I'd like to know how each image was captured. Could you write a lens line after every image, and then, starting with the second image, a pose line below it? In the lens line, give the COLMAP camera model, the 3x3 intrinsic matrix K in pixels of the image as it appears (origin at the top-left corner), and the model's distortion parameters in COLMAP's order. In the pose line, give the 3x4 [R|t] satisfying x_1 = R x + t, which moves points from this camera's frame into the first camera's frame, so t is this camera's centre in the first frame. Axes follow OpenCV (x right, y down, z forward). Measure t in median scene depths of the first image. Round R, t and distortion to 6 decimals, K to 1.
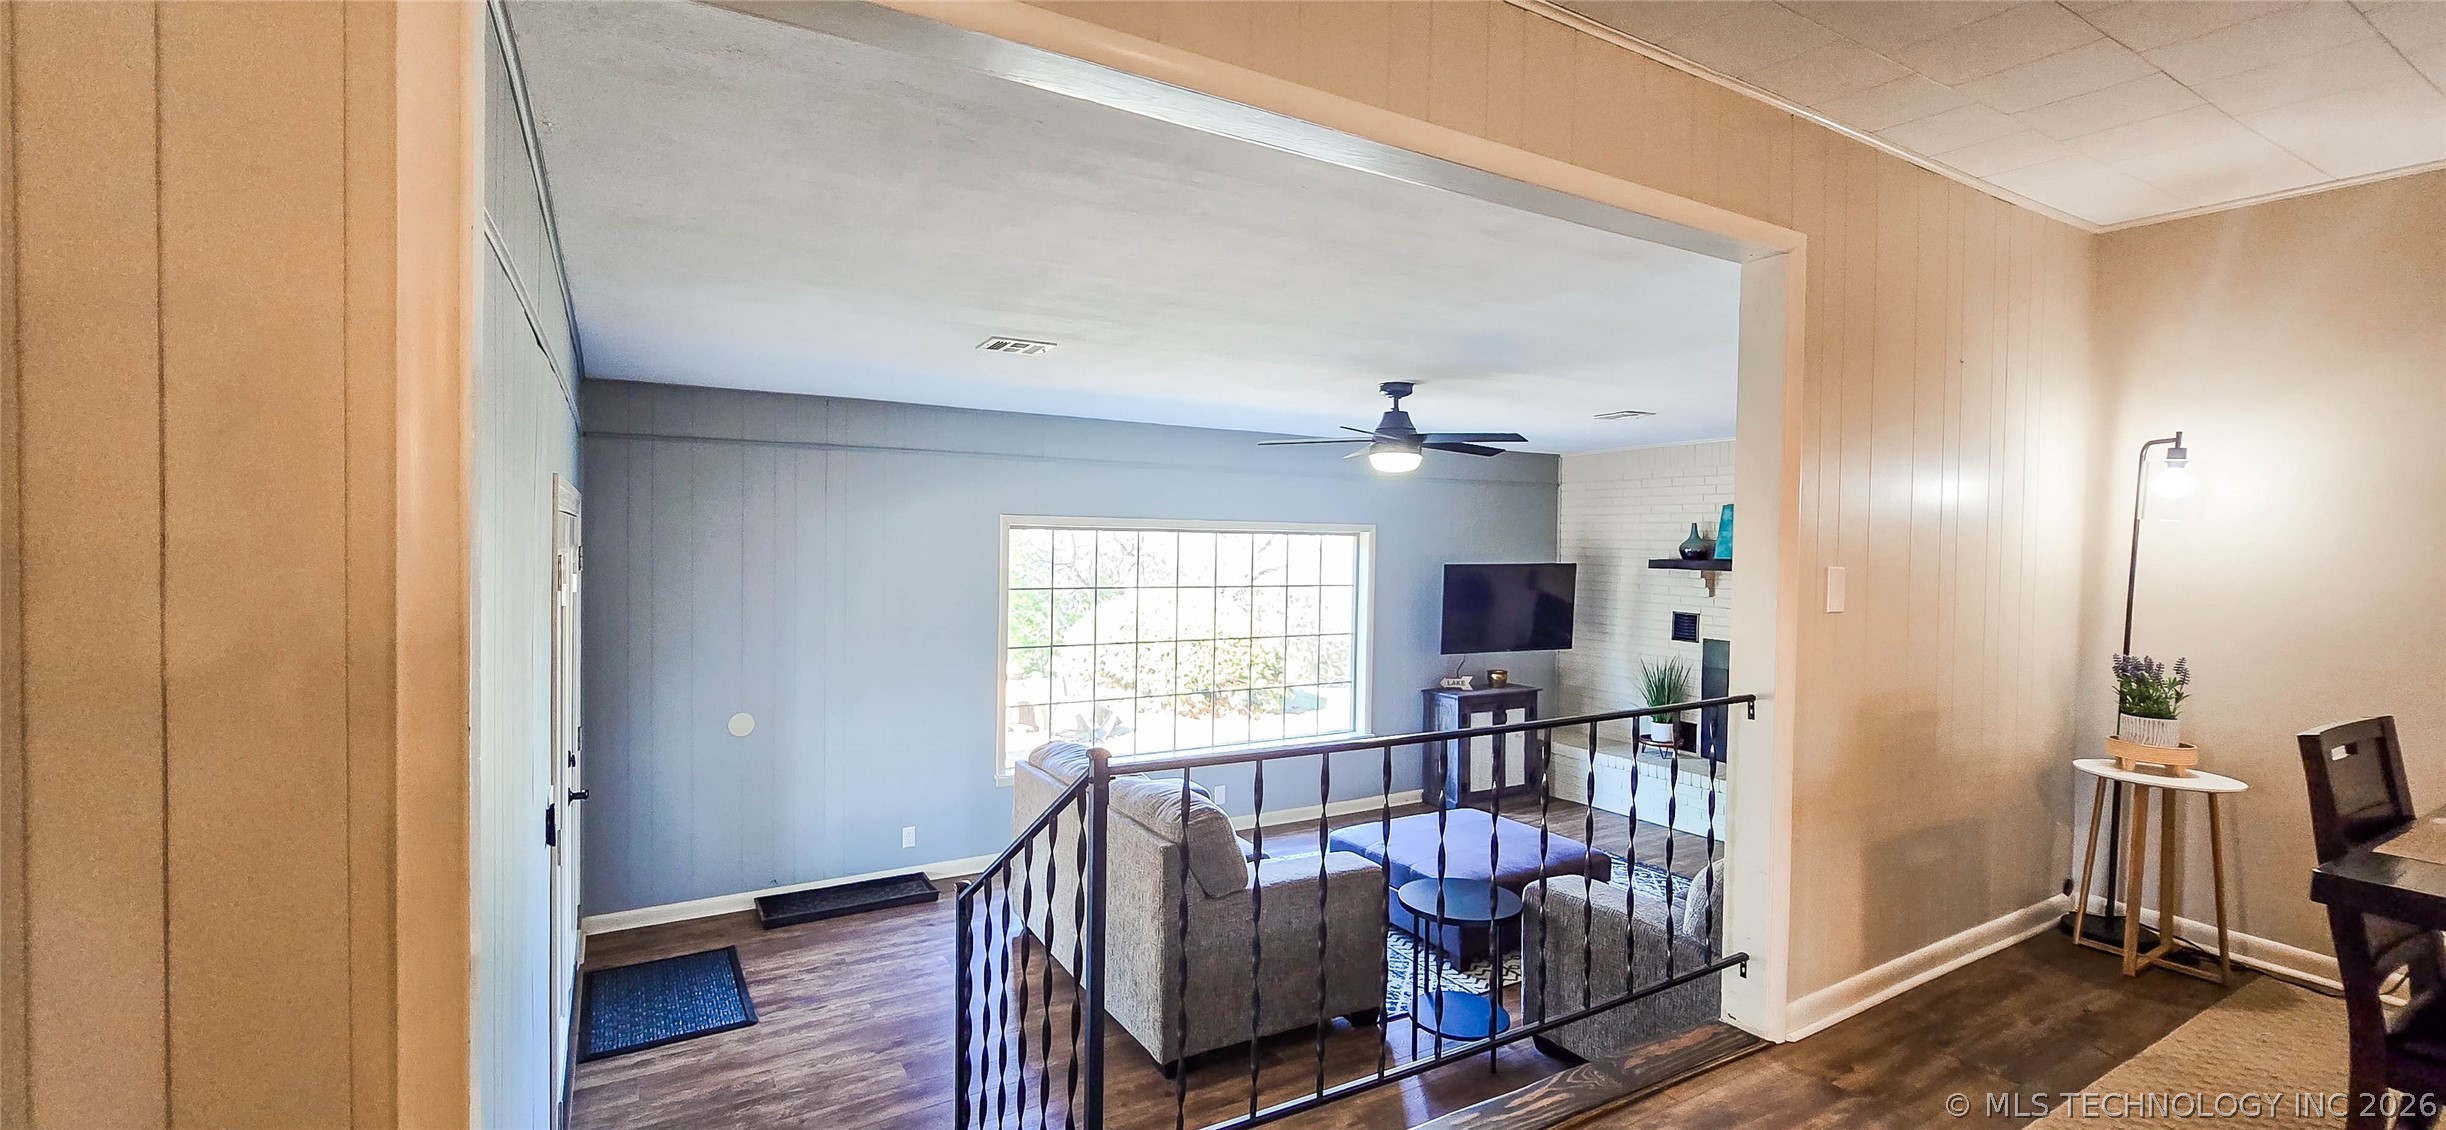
lens RADIAL K [[1006.8, 0, 1222.8], [0, 1006.8, 564.5], [0, 0, 1]] dist [-0.002808, 0.001465]
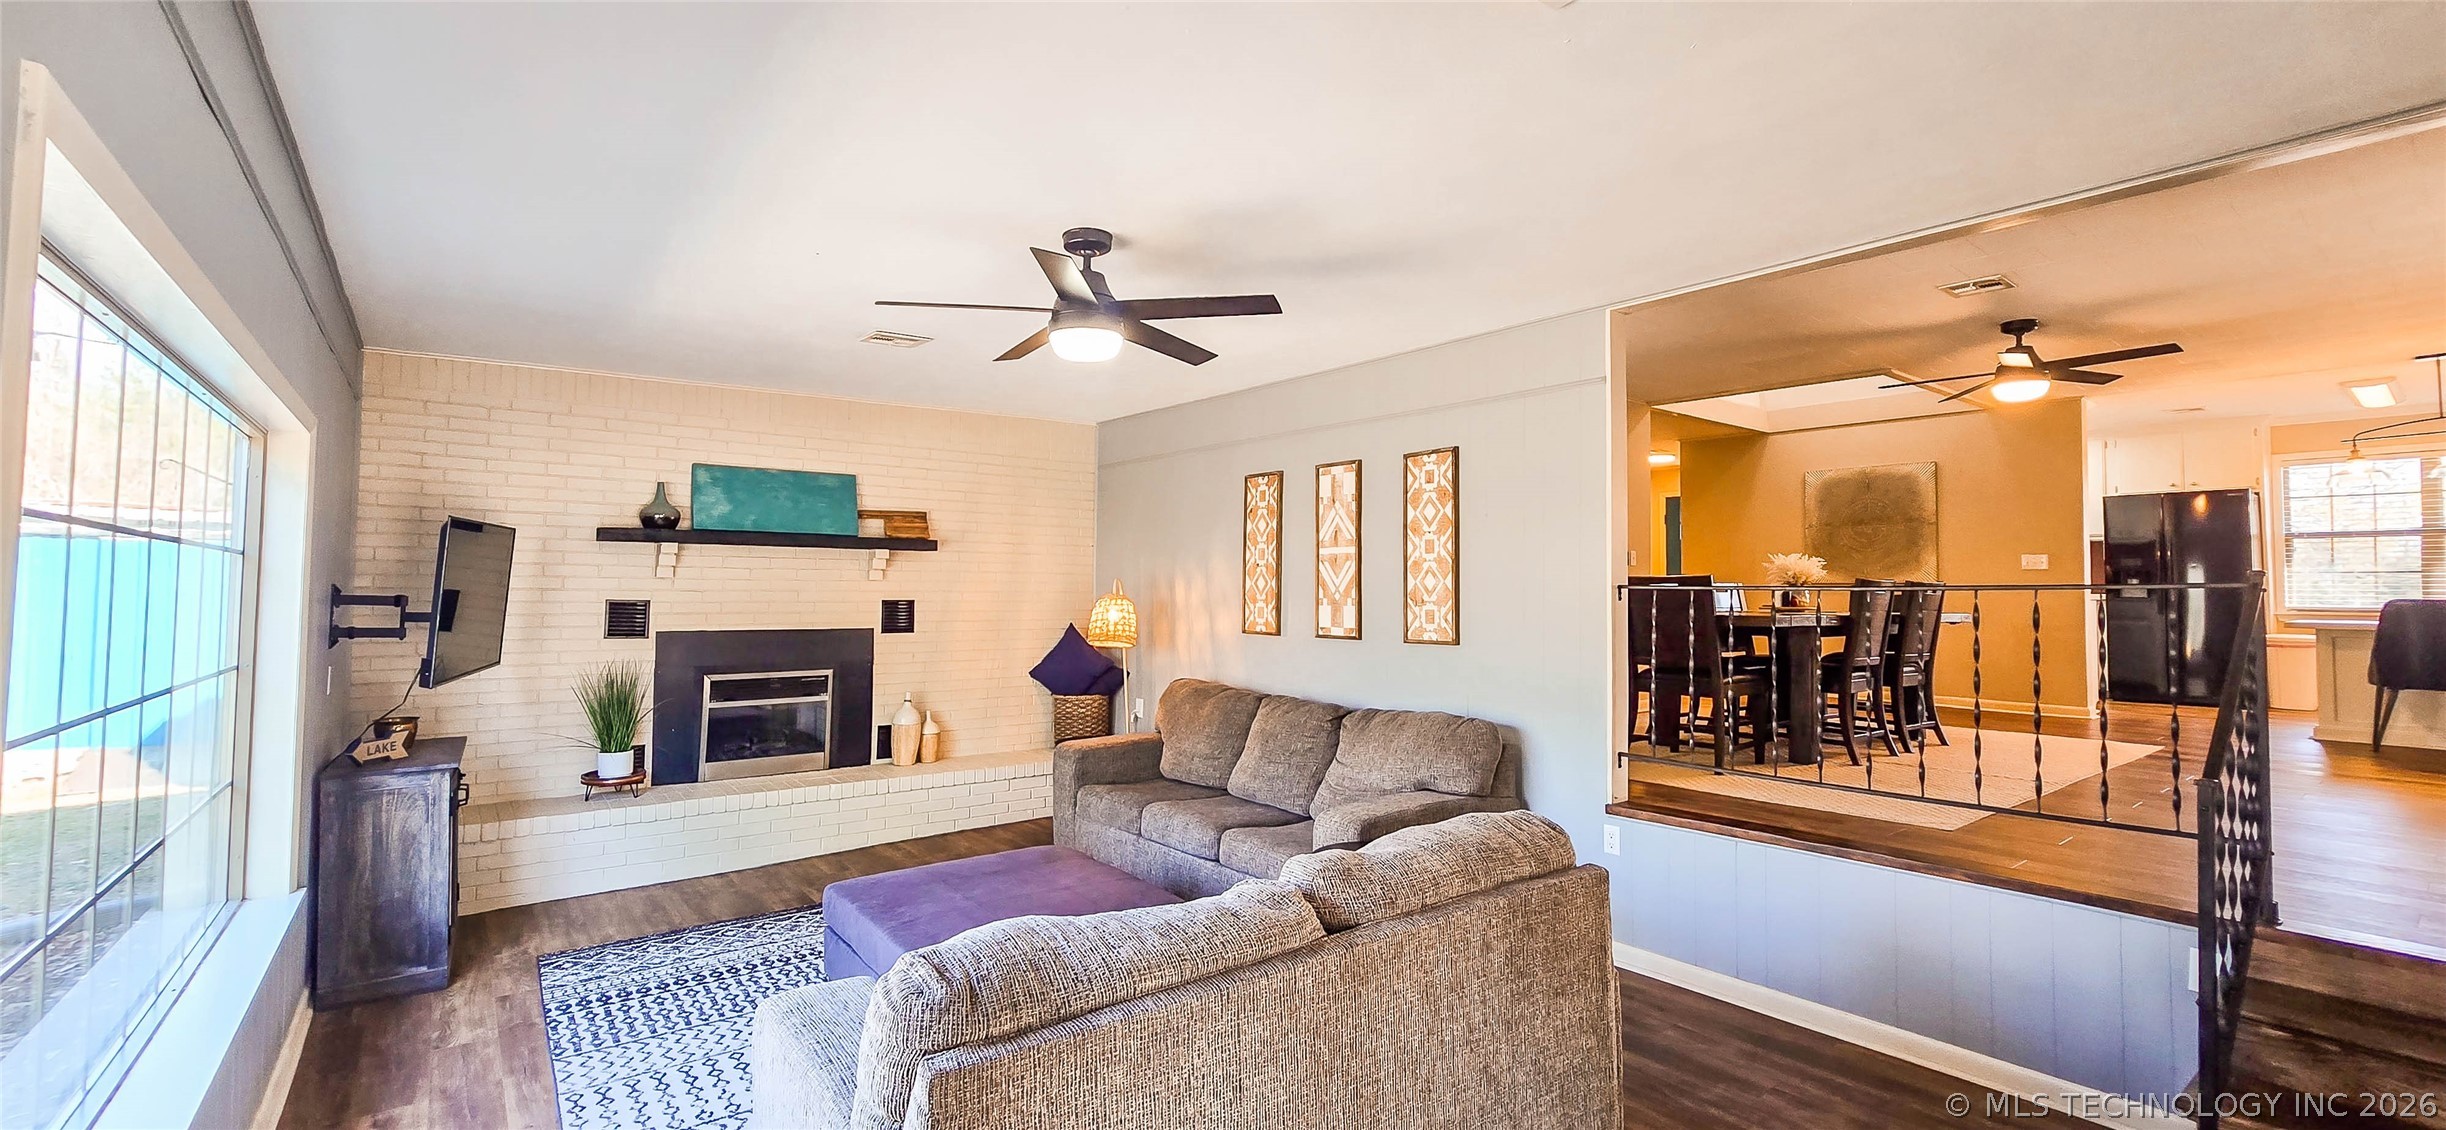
lens RADIAL K [[1006.8, 0, 1230.0], [0, 1006.8, 562.5], [0, 0, 1]] dist [-0.002808, 0.001465]
pose [[-0.125286, 0.012870, 0.992037, -0.762318], [0.018237, 0.999777, -0.010667, 0.080987], [-0.991953, 0.016755, -0.125493, 1.447275]]
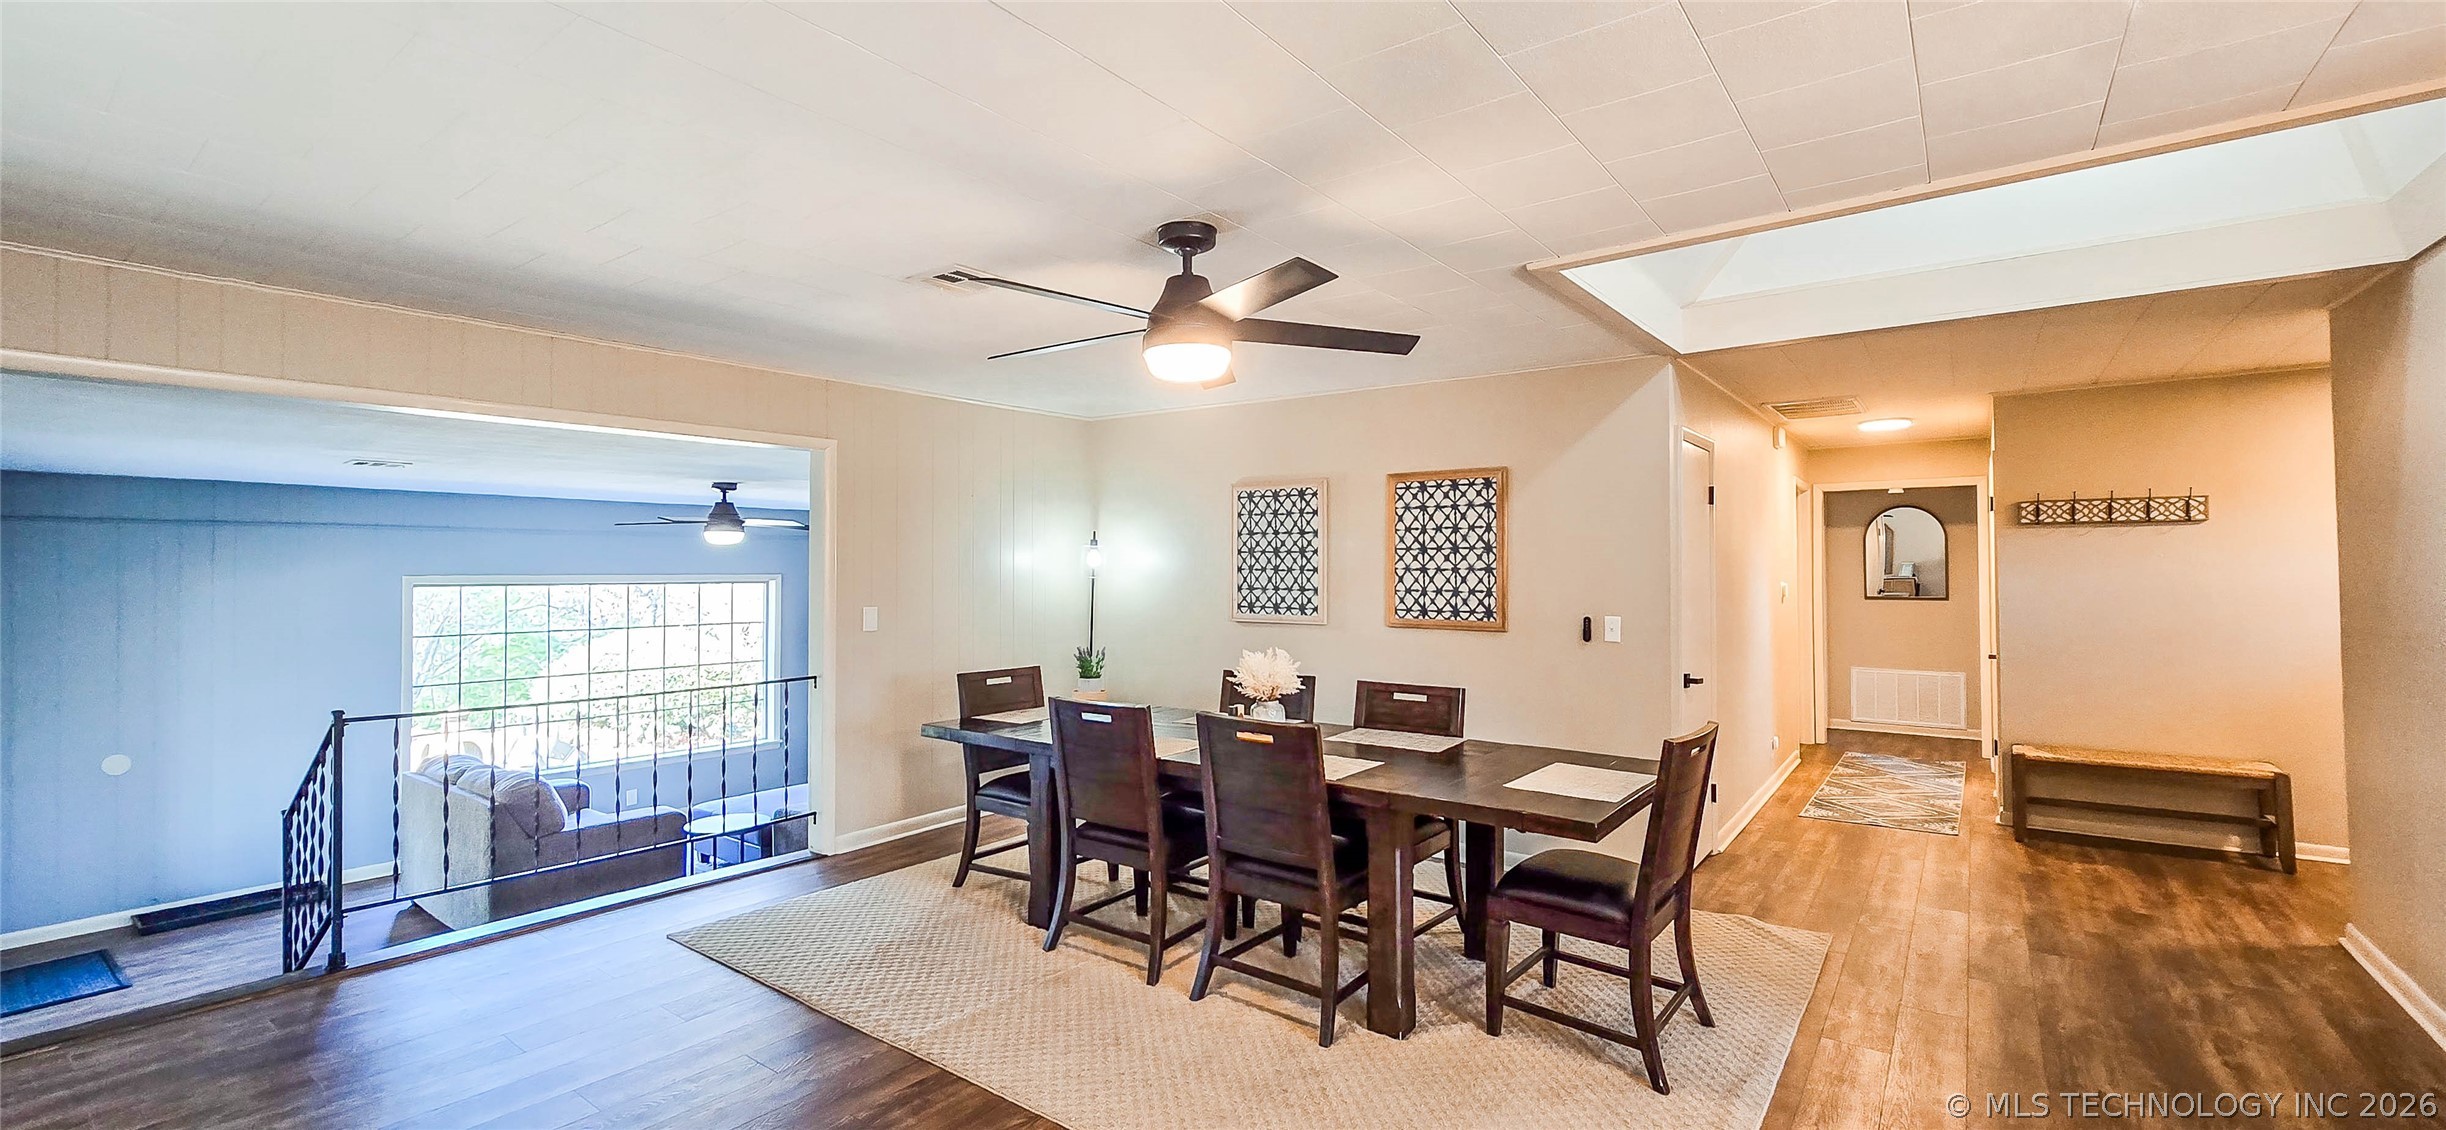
lens RADIAL K [[1006.8, 0, 1215.9], [0, 1006.8, 560.4], [0, 0, 1]] dist [-0.002808, 0.001465]
pose [[0.927759, -0.016091, 0.372832, 0.263337], [0.028908, 0.999167, -0.028814, -0.006248], [-0.372058, 0.037510, 0.927451, -0.542942]]
